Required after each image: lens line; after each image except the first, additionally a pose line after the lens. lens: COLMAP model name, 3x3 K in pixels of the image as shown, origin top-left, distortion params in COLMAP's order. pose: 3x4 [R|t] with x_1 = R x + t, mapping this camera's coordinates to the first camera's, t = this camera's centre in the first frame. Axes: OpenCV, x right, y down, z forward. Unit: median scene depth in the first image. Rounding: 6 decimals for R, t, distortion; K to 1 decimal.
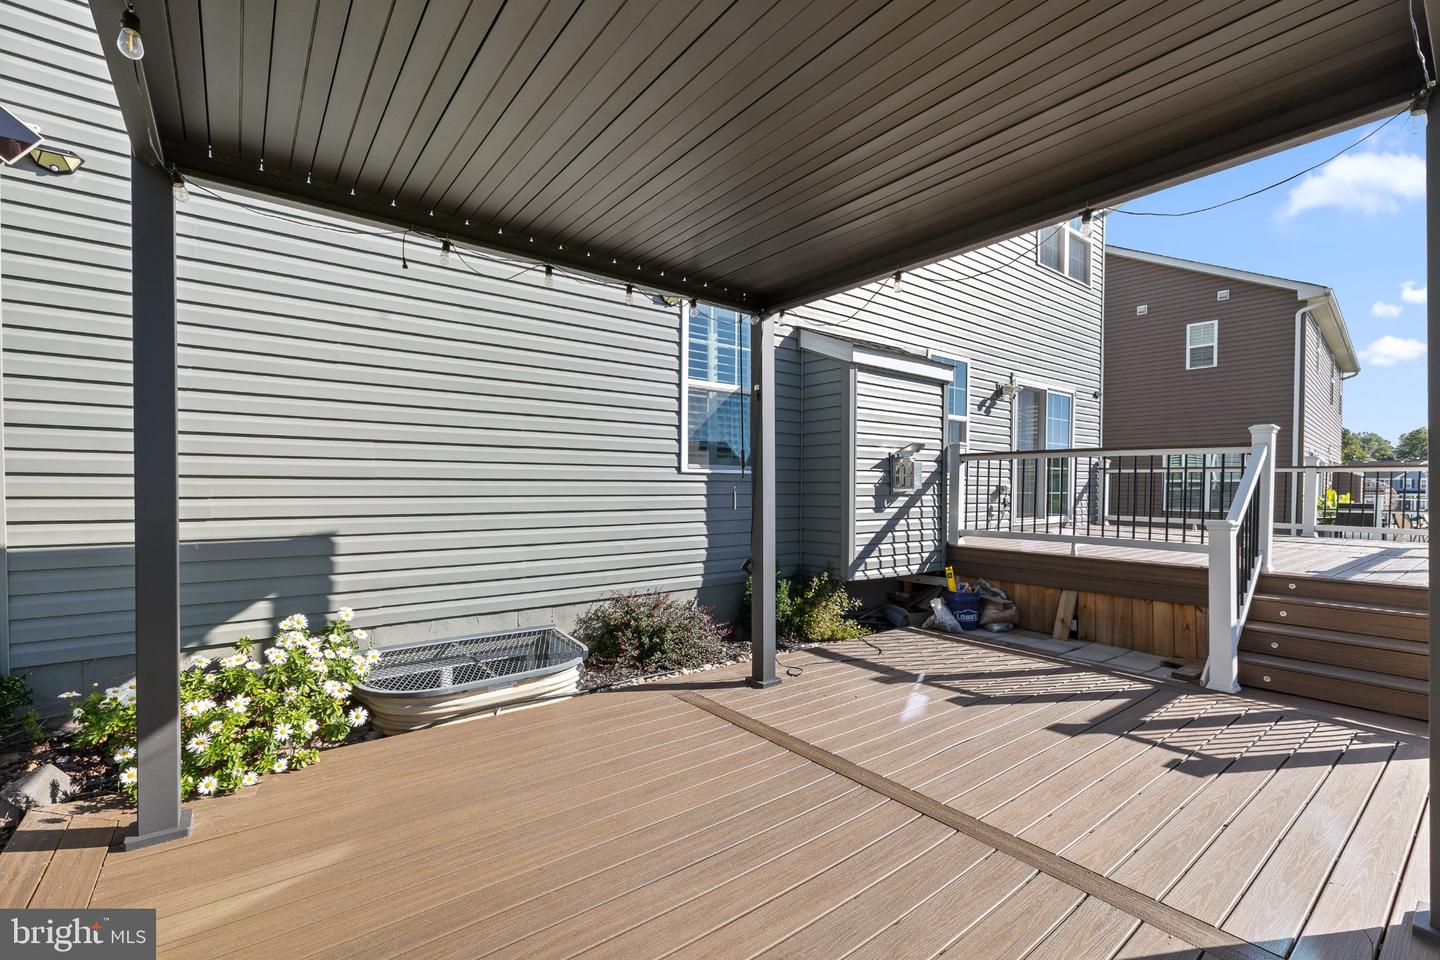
lens RADIAL K [[624.9, 0, 723.6], [0, 624.9, 500.3], [0, 0, 1]] dist [-0.000780, -0.000060]
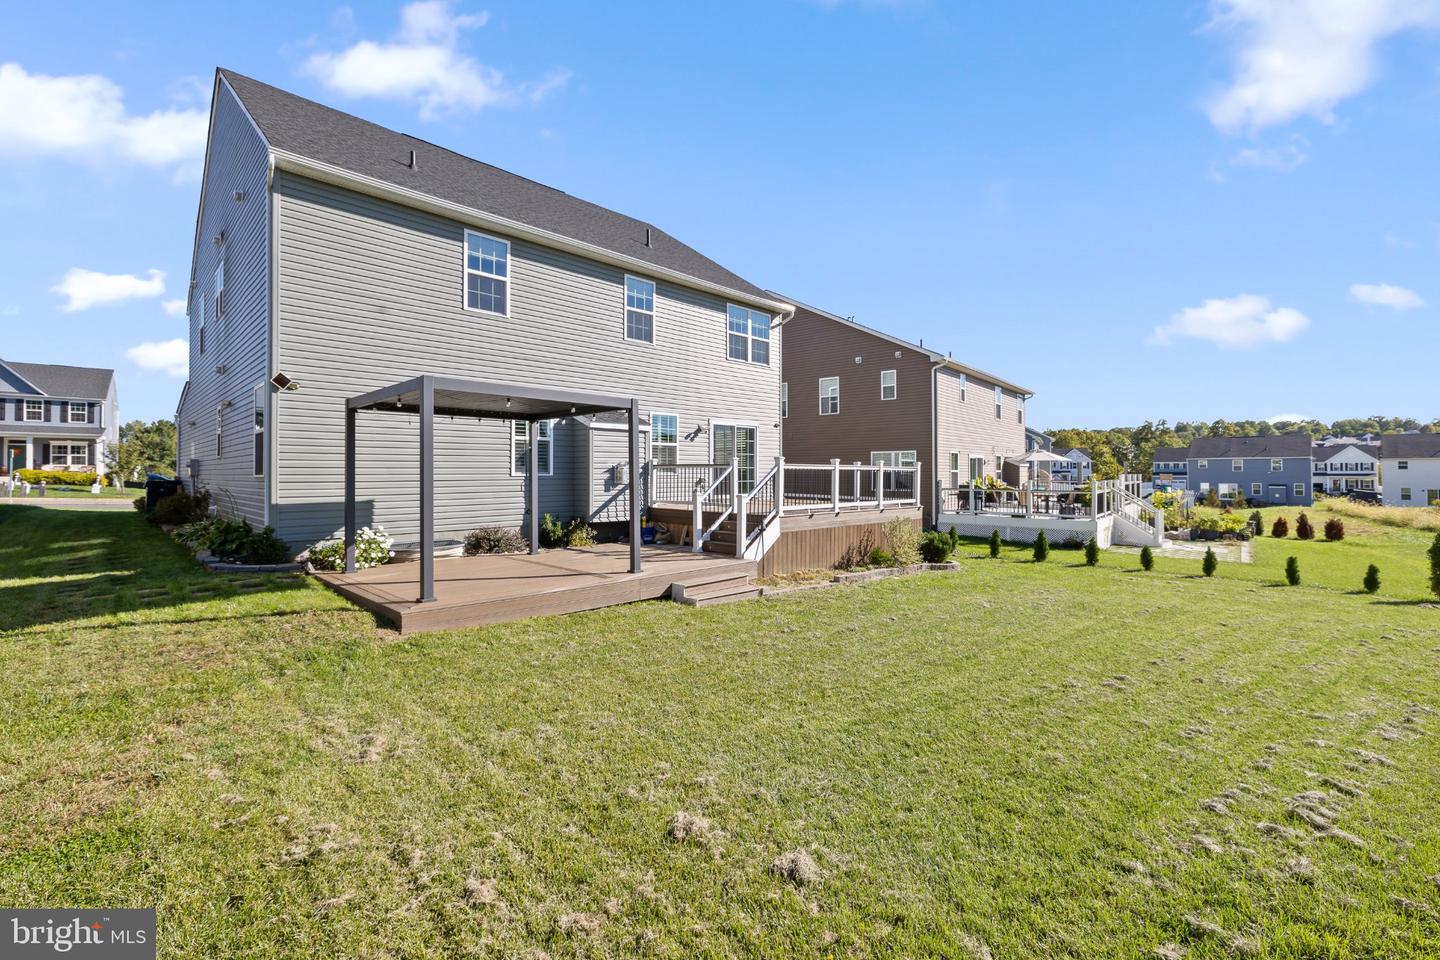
lens RADIAL K [[605.2, 0, 720.0], [0, 605.2, 480.0], [0, 0, 1]] dist [-0.003045, -0.000094]
pose [[0.991009, -0.005574, 0.133682, 0.360259], [0.005997, 0.999978, -0.002766, -0.016706], [-0.133663, 0.003543, 0.991020, -1.211266]]
